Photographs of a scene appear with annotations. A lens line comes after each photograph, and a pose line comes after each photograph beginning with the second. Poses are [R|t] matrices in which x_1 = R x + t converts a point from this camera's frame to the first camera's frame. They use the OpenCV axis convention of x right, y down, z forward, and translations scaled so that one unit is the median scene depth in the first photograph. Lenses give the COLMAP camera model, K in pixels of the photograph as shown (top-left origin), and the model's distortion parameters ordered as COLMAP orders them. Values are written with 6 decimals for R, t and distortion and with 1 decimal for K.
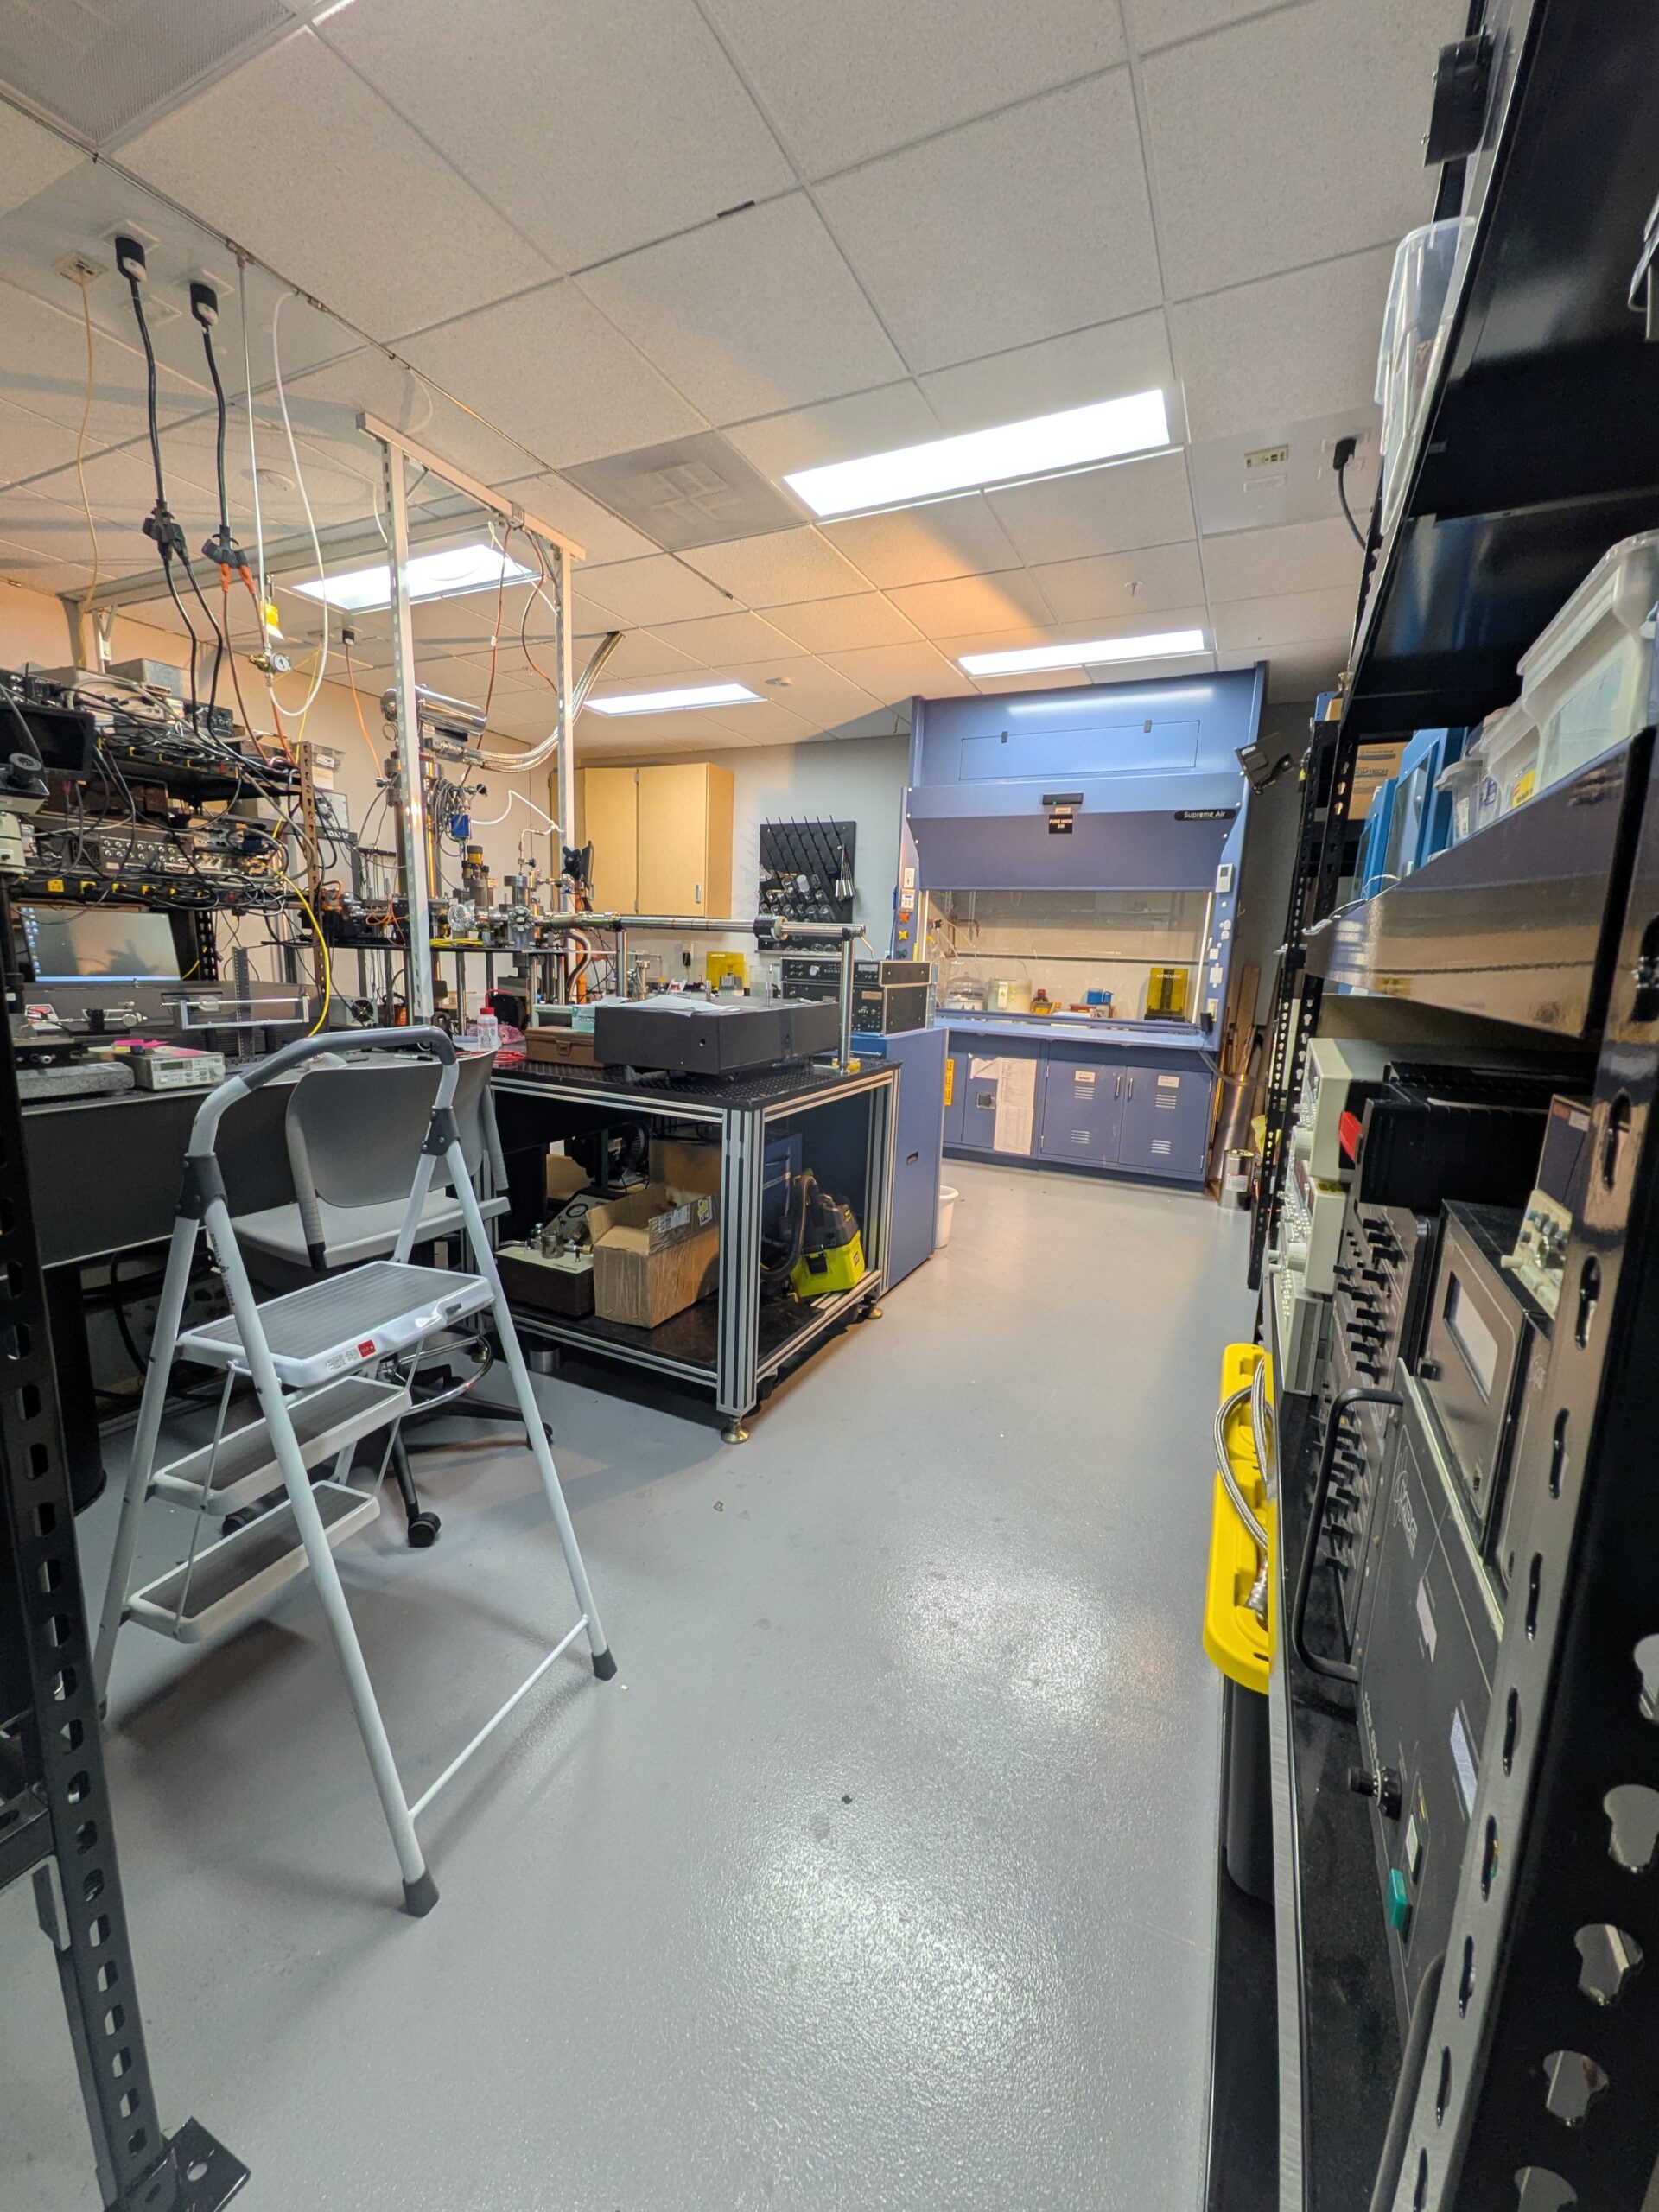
lens RADIAL K [[882.3, 0, 825.7], [0, 882.3, 1114.9], [0, 0, 1]] dist [0.009609, -0.000381]
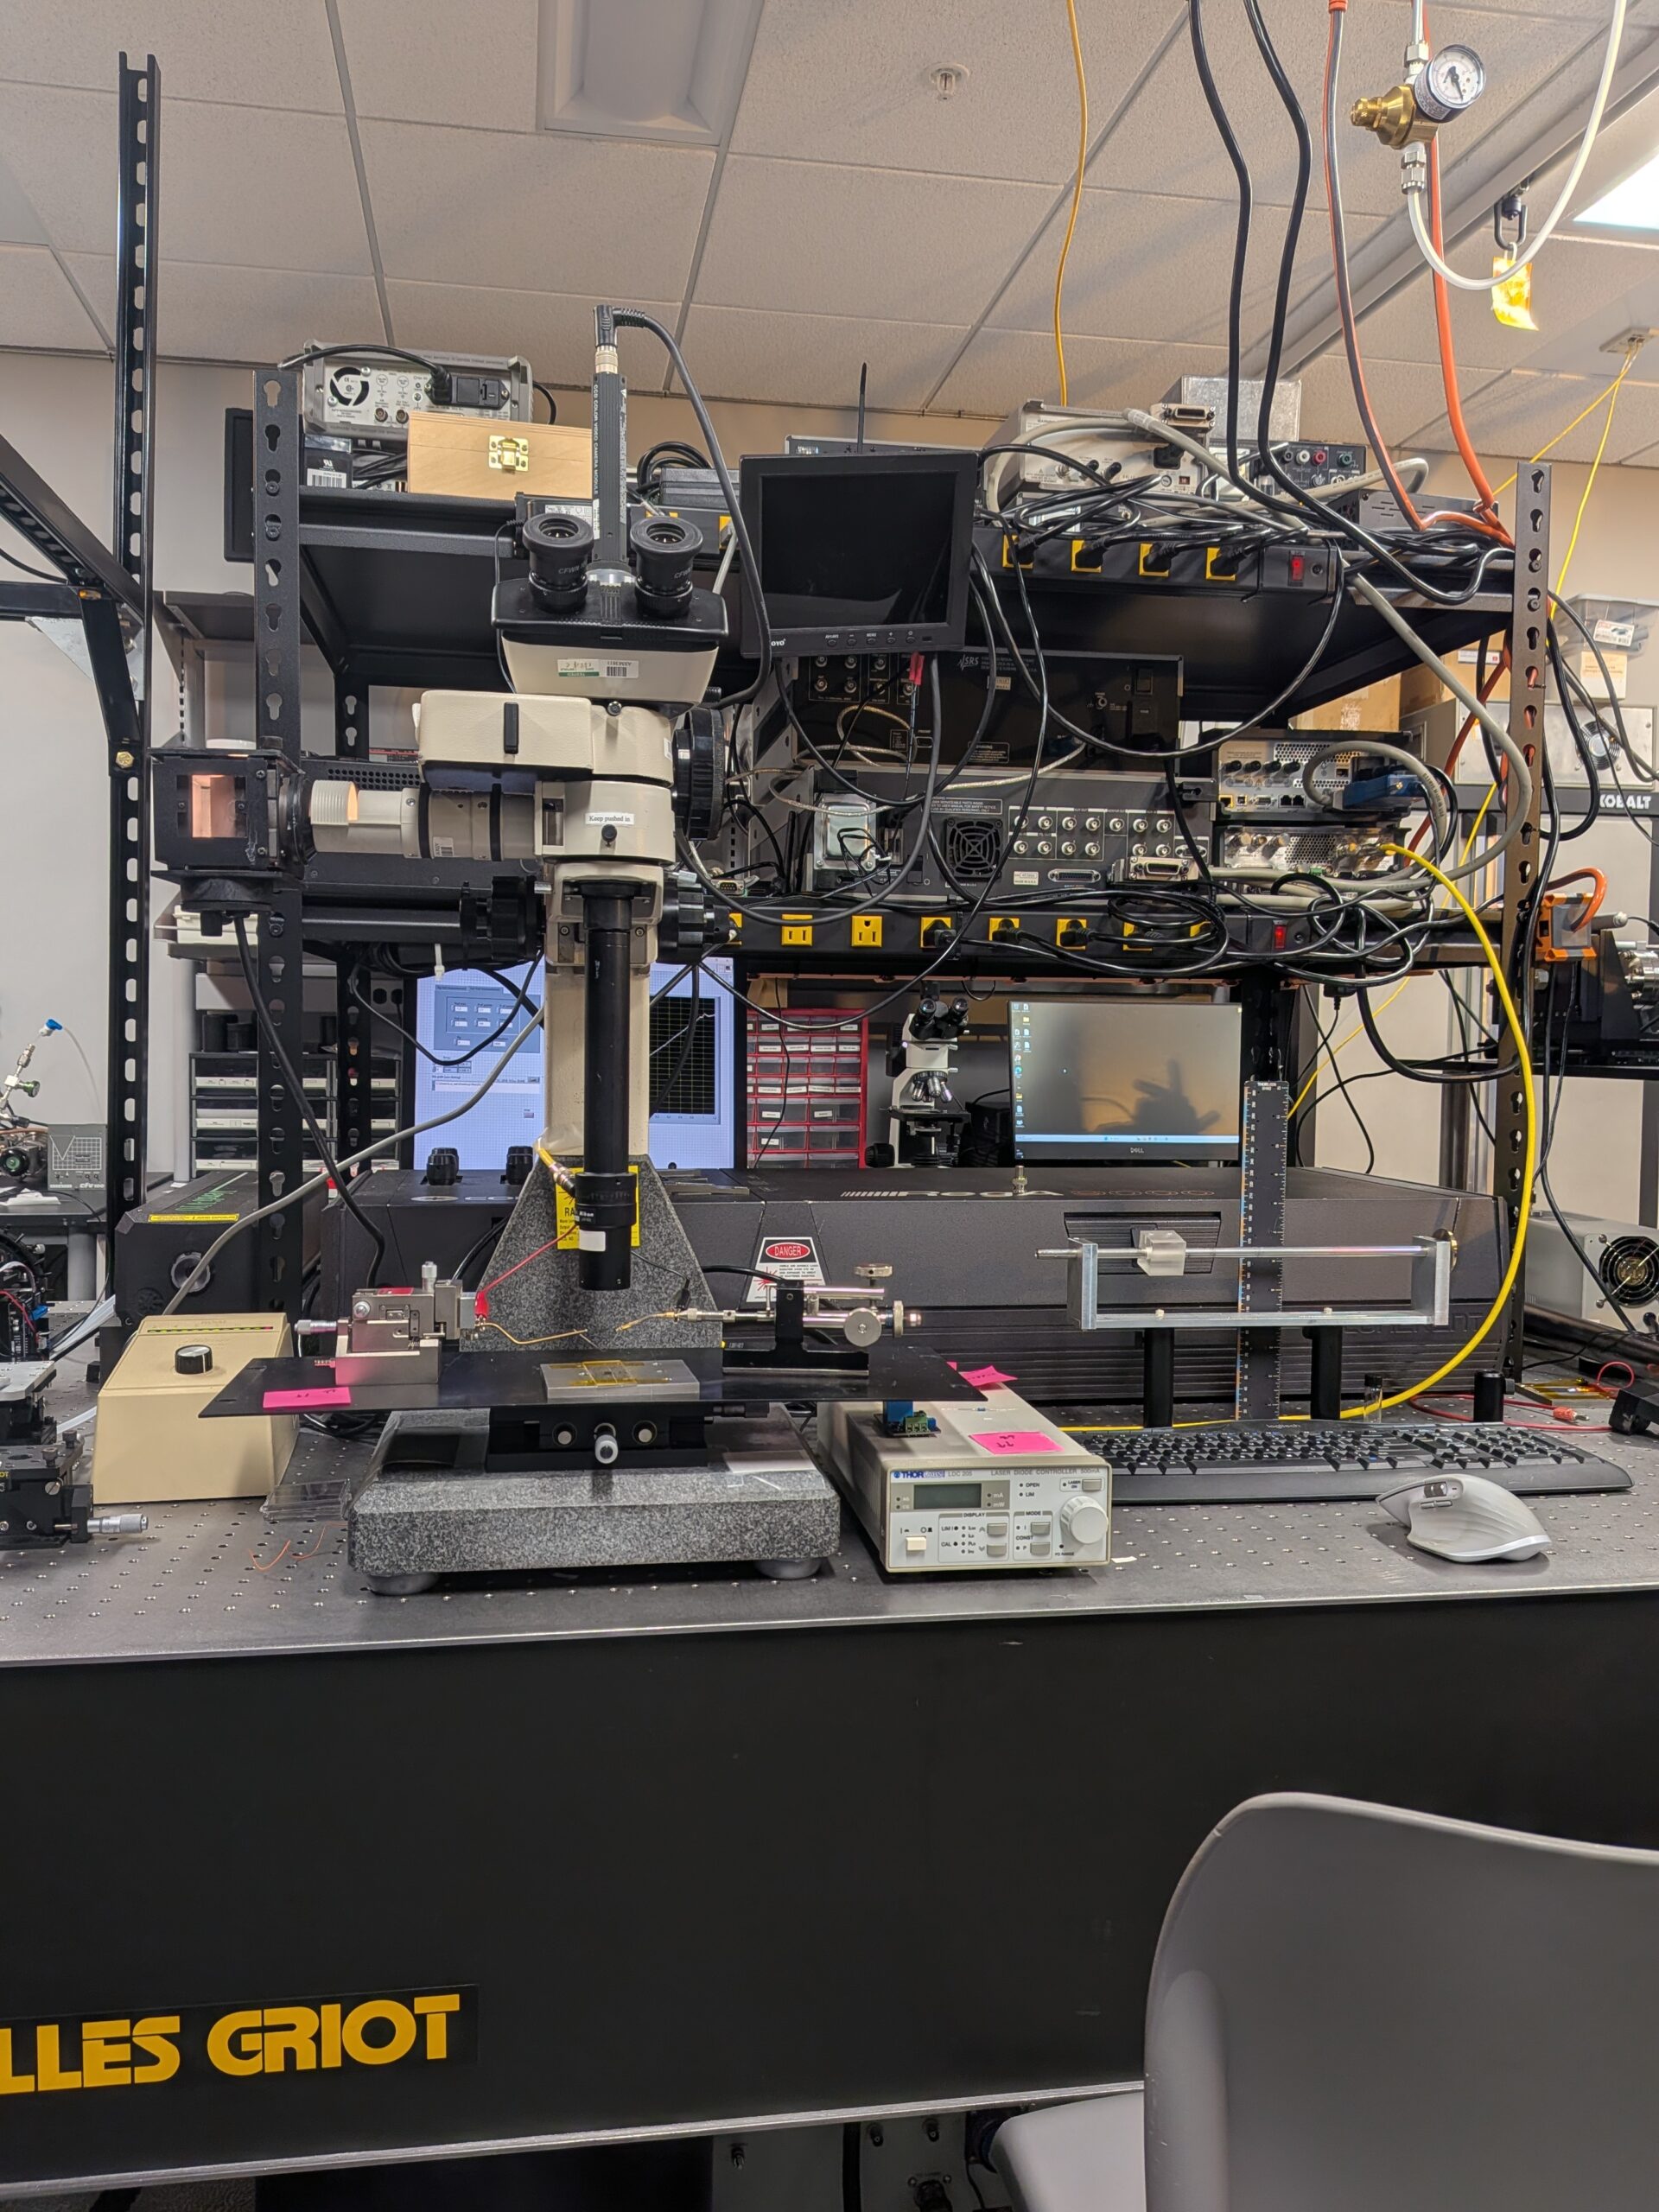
lens RADIAL K [[1670.7, 0, 806.4], [0, 1670.7, 1114.7], [0, 0, 1]] dist [0.044864, -0.030379]
pose [[0.585643, 0.012289, -0.810476, -0.238429], [-0.137446, 0.986911, -0.084353, -0.093059], [0.798831, 0.160798, 0.579667, 0.463052]]
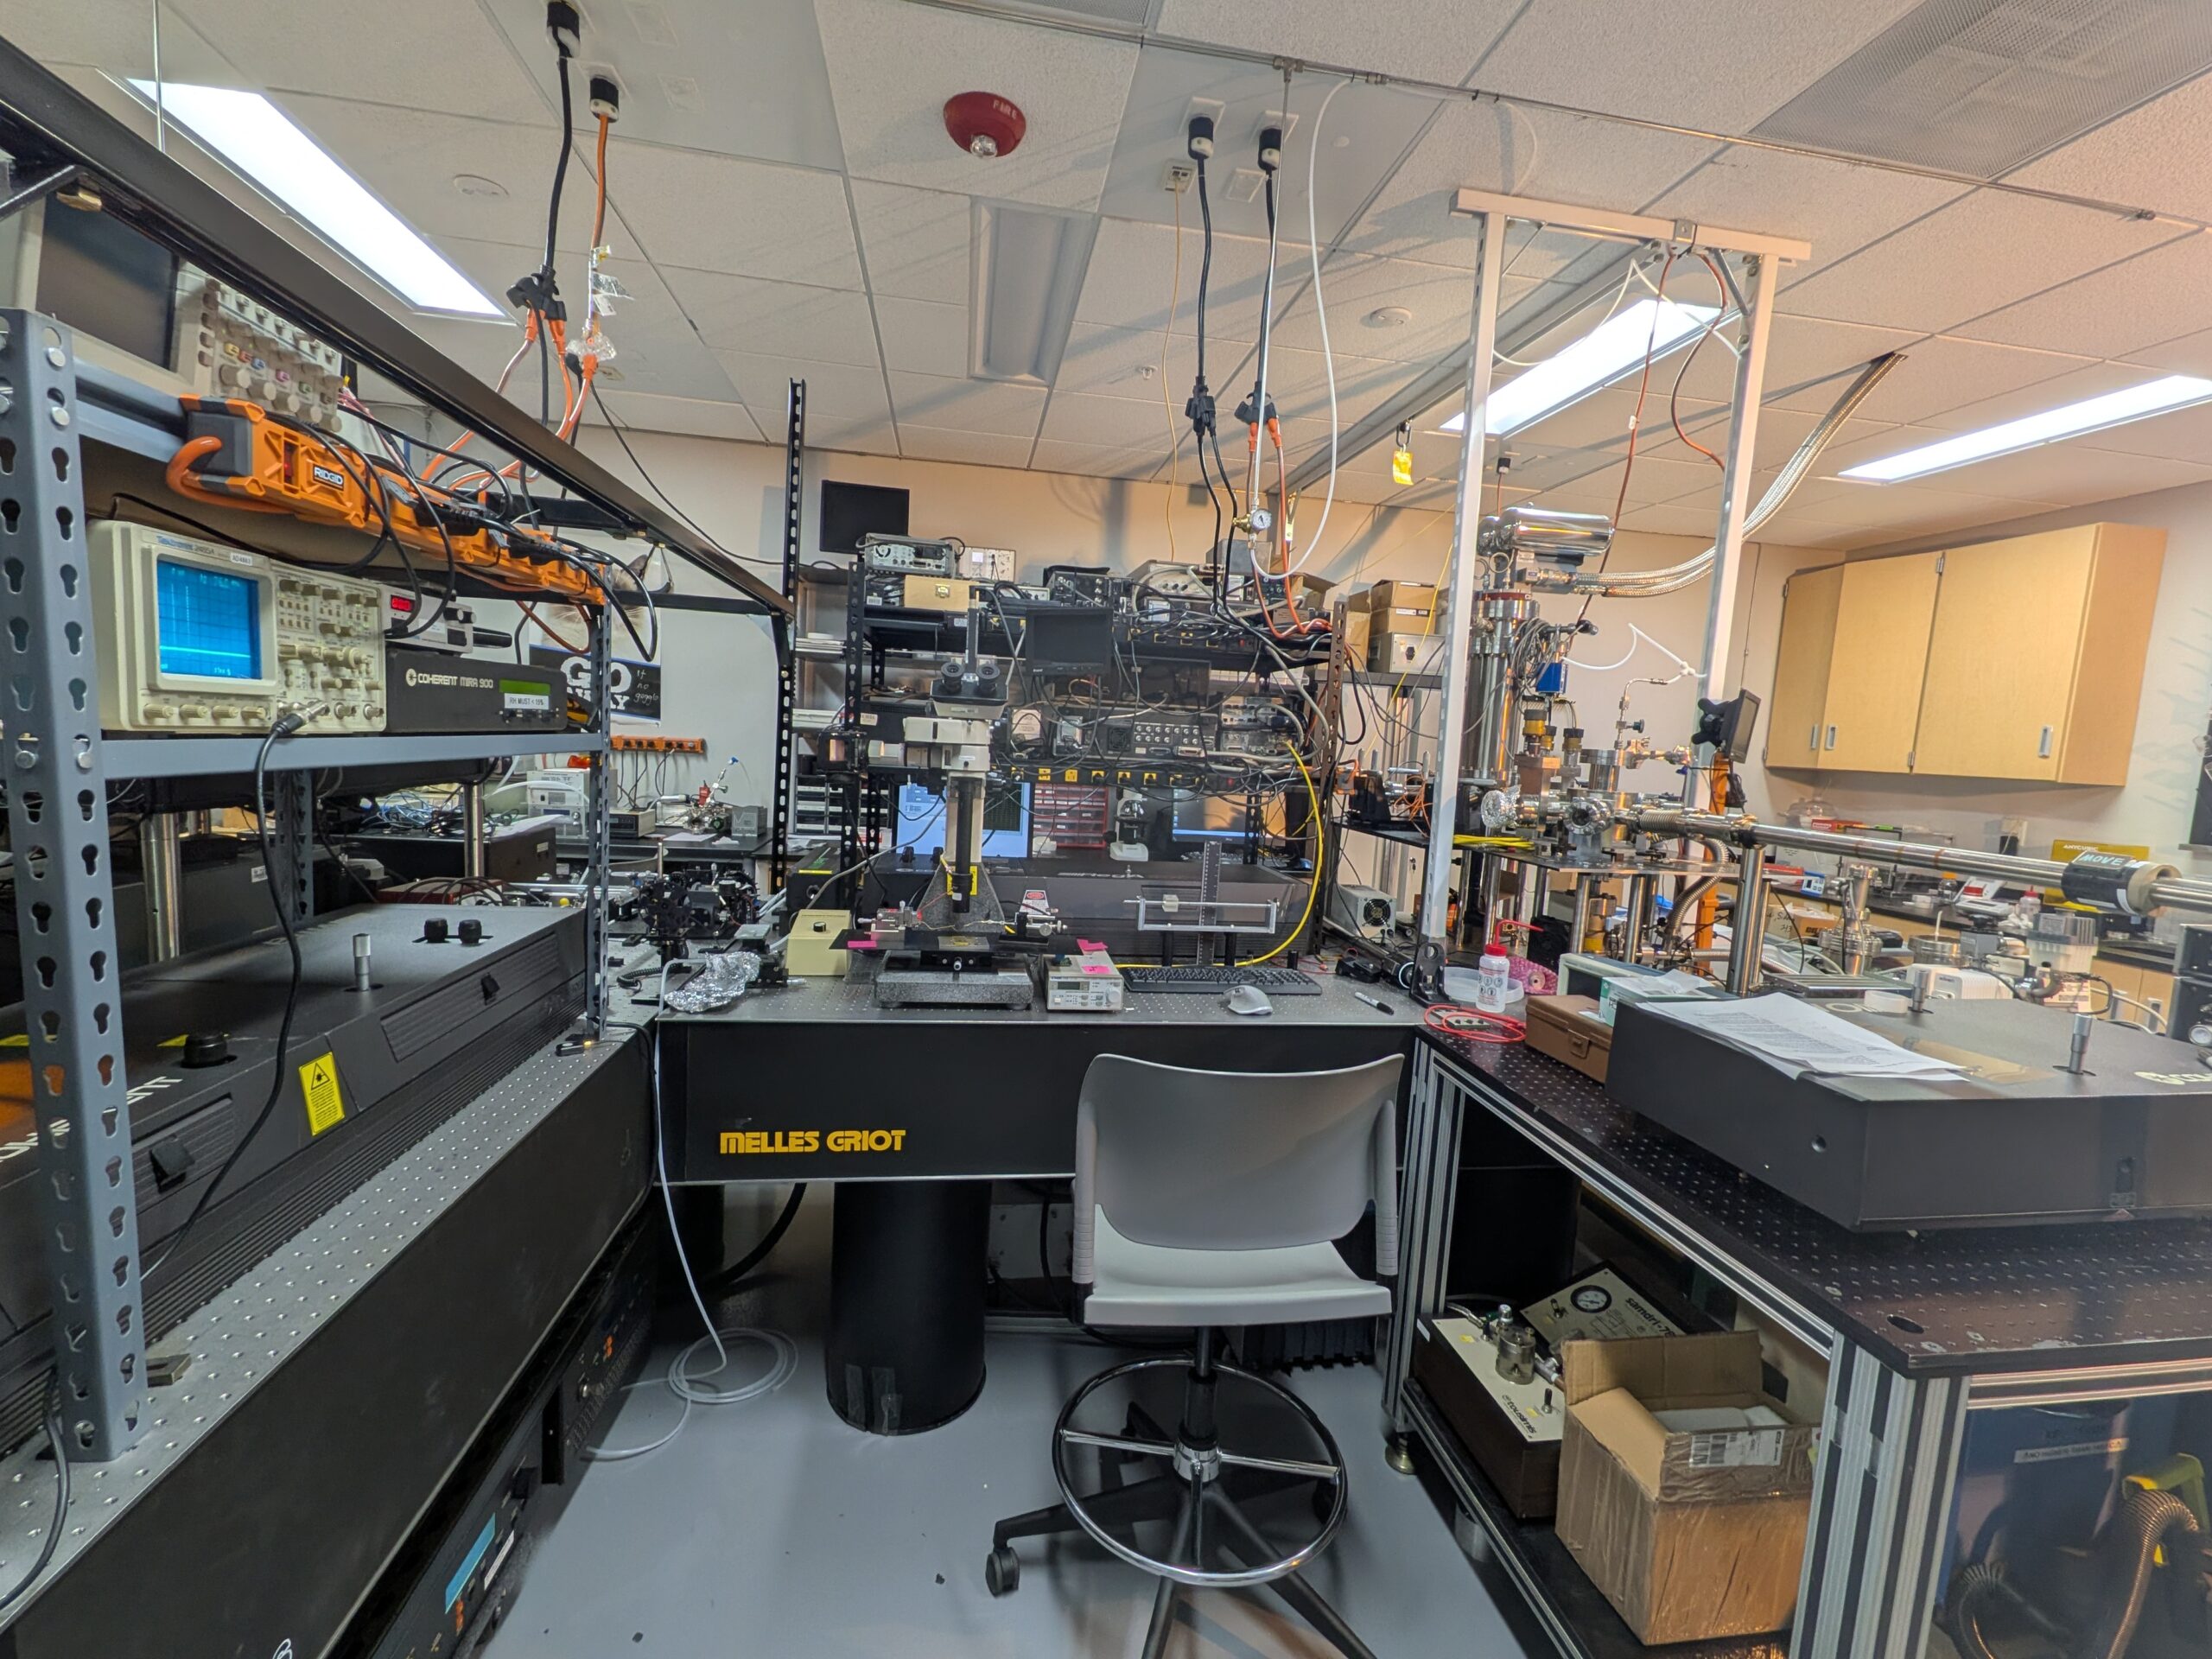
lens RADIAL K [[938.5, 0, 1108.5], [0, 938.5, 830.2], [0, 0, 1]] dist [0.009851, -0.000755]
pose [[0.578851, 0.079200, -0.811578, 0.026945], [-0.181300, 0.982861, -0.033395, -0.136097], [0.795023, 0.166470, 0.583289, 0.338385]]
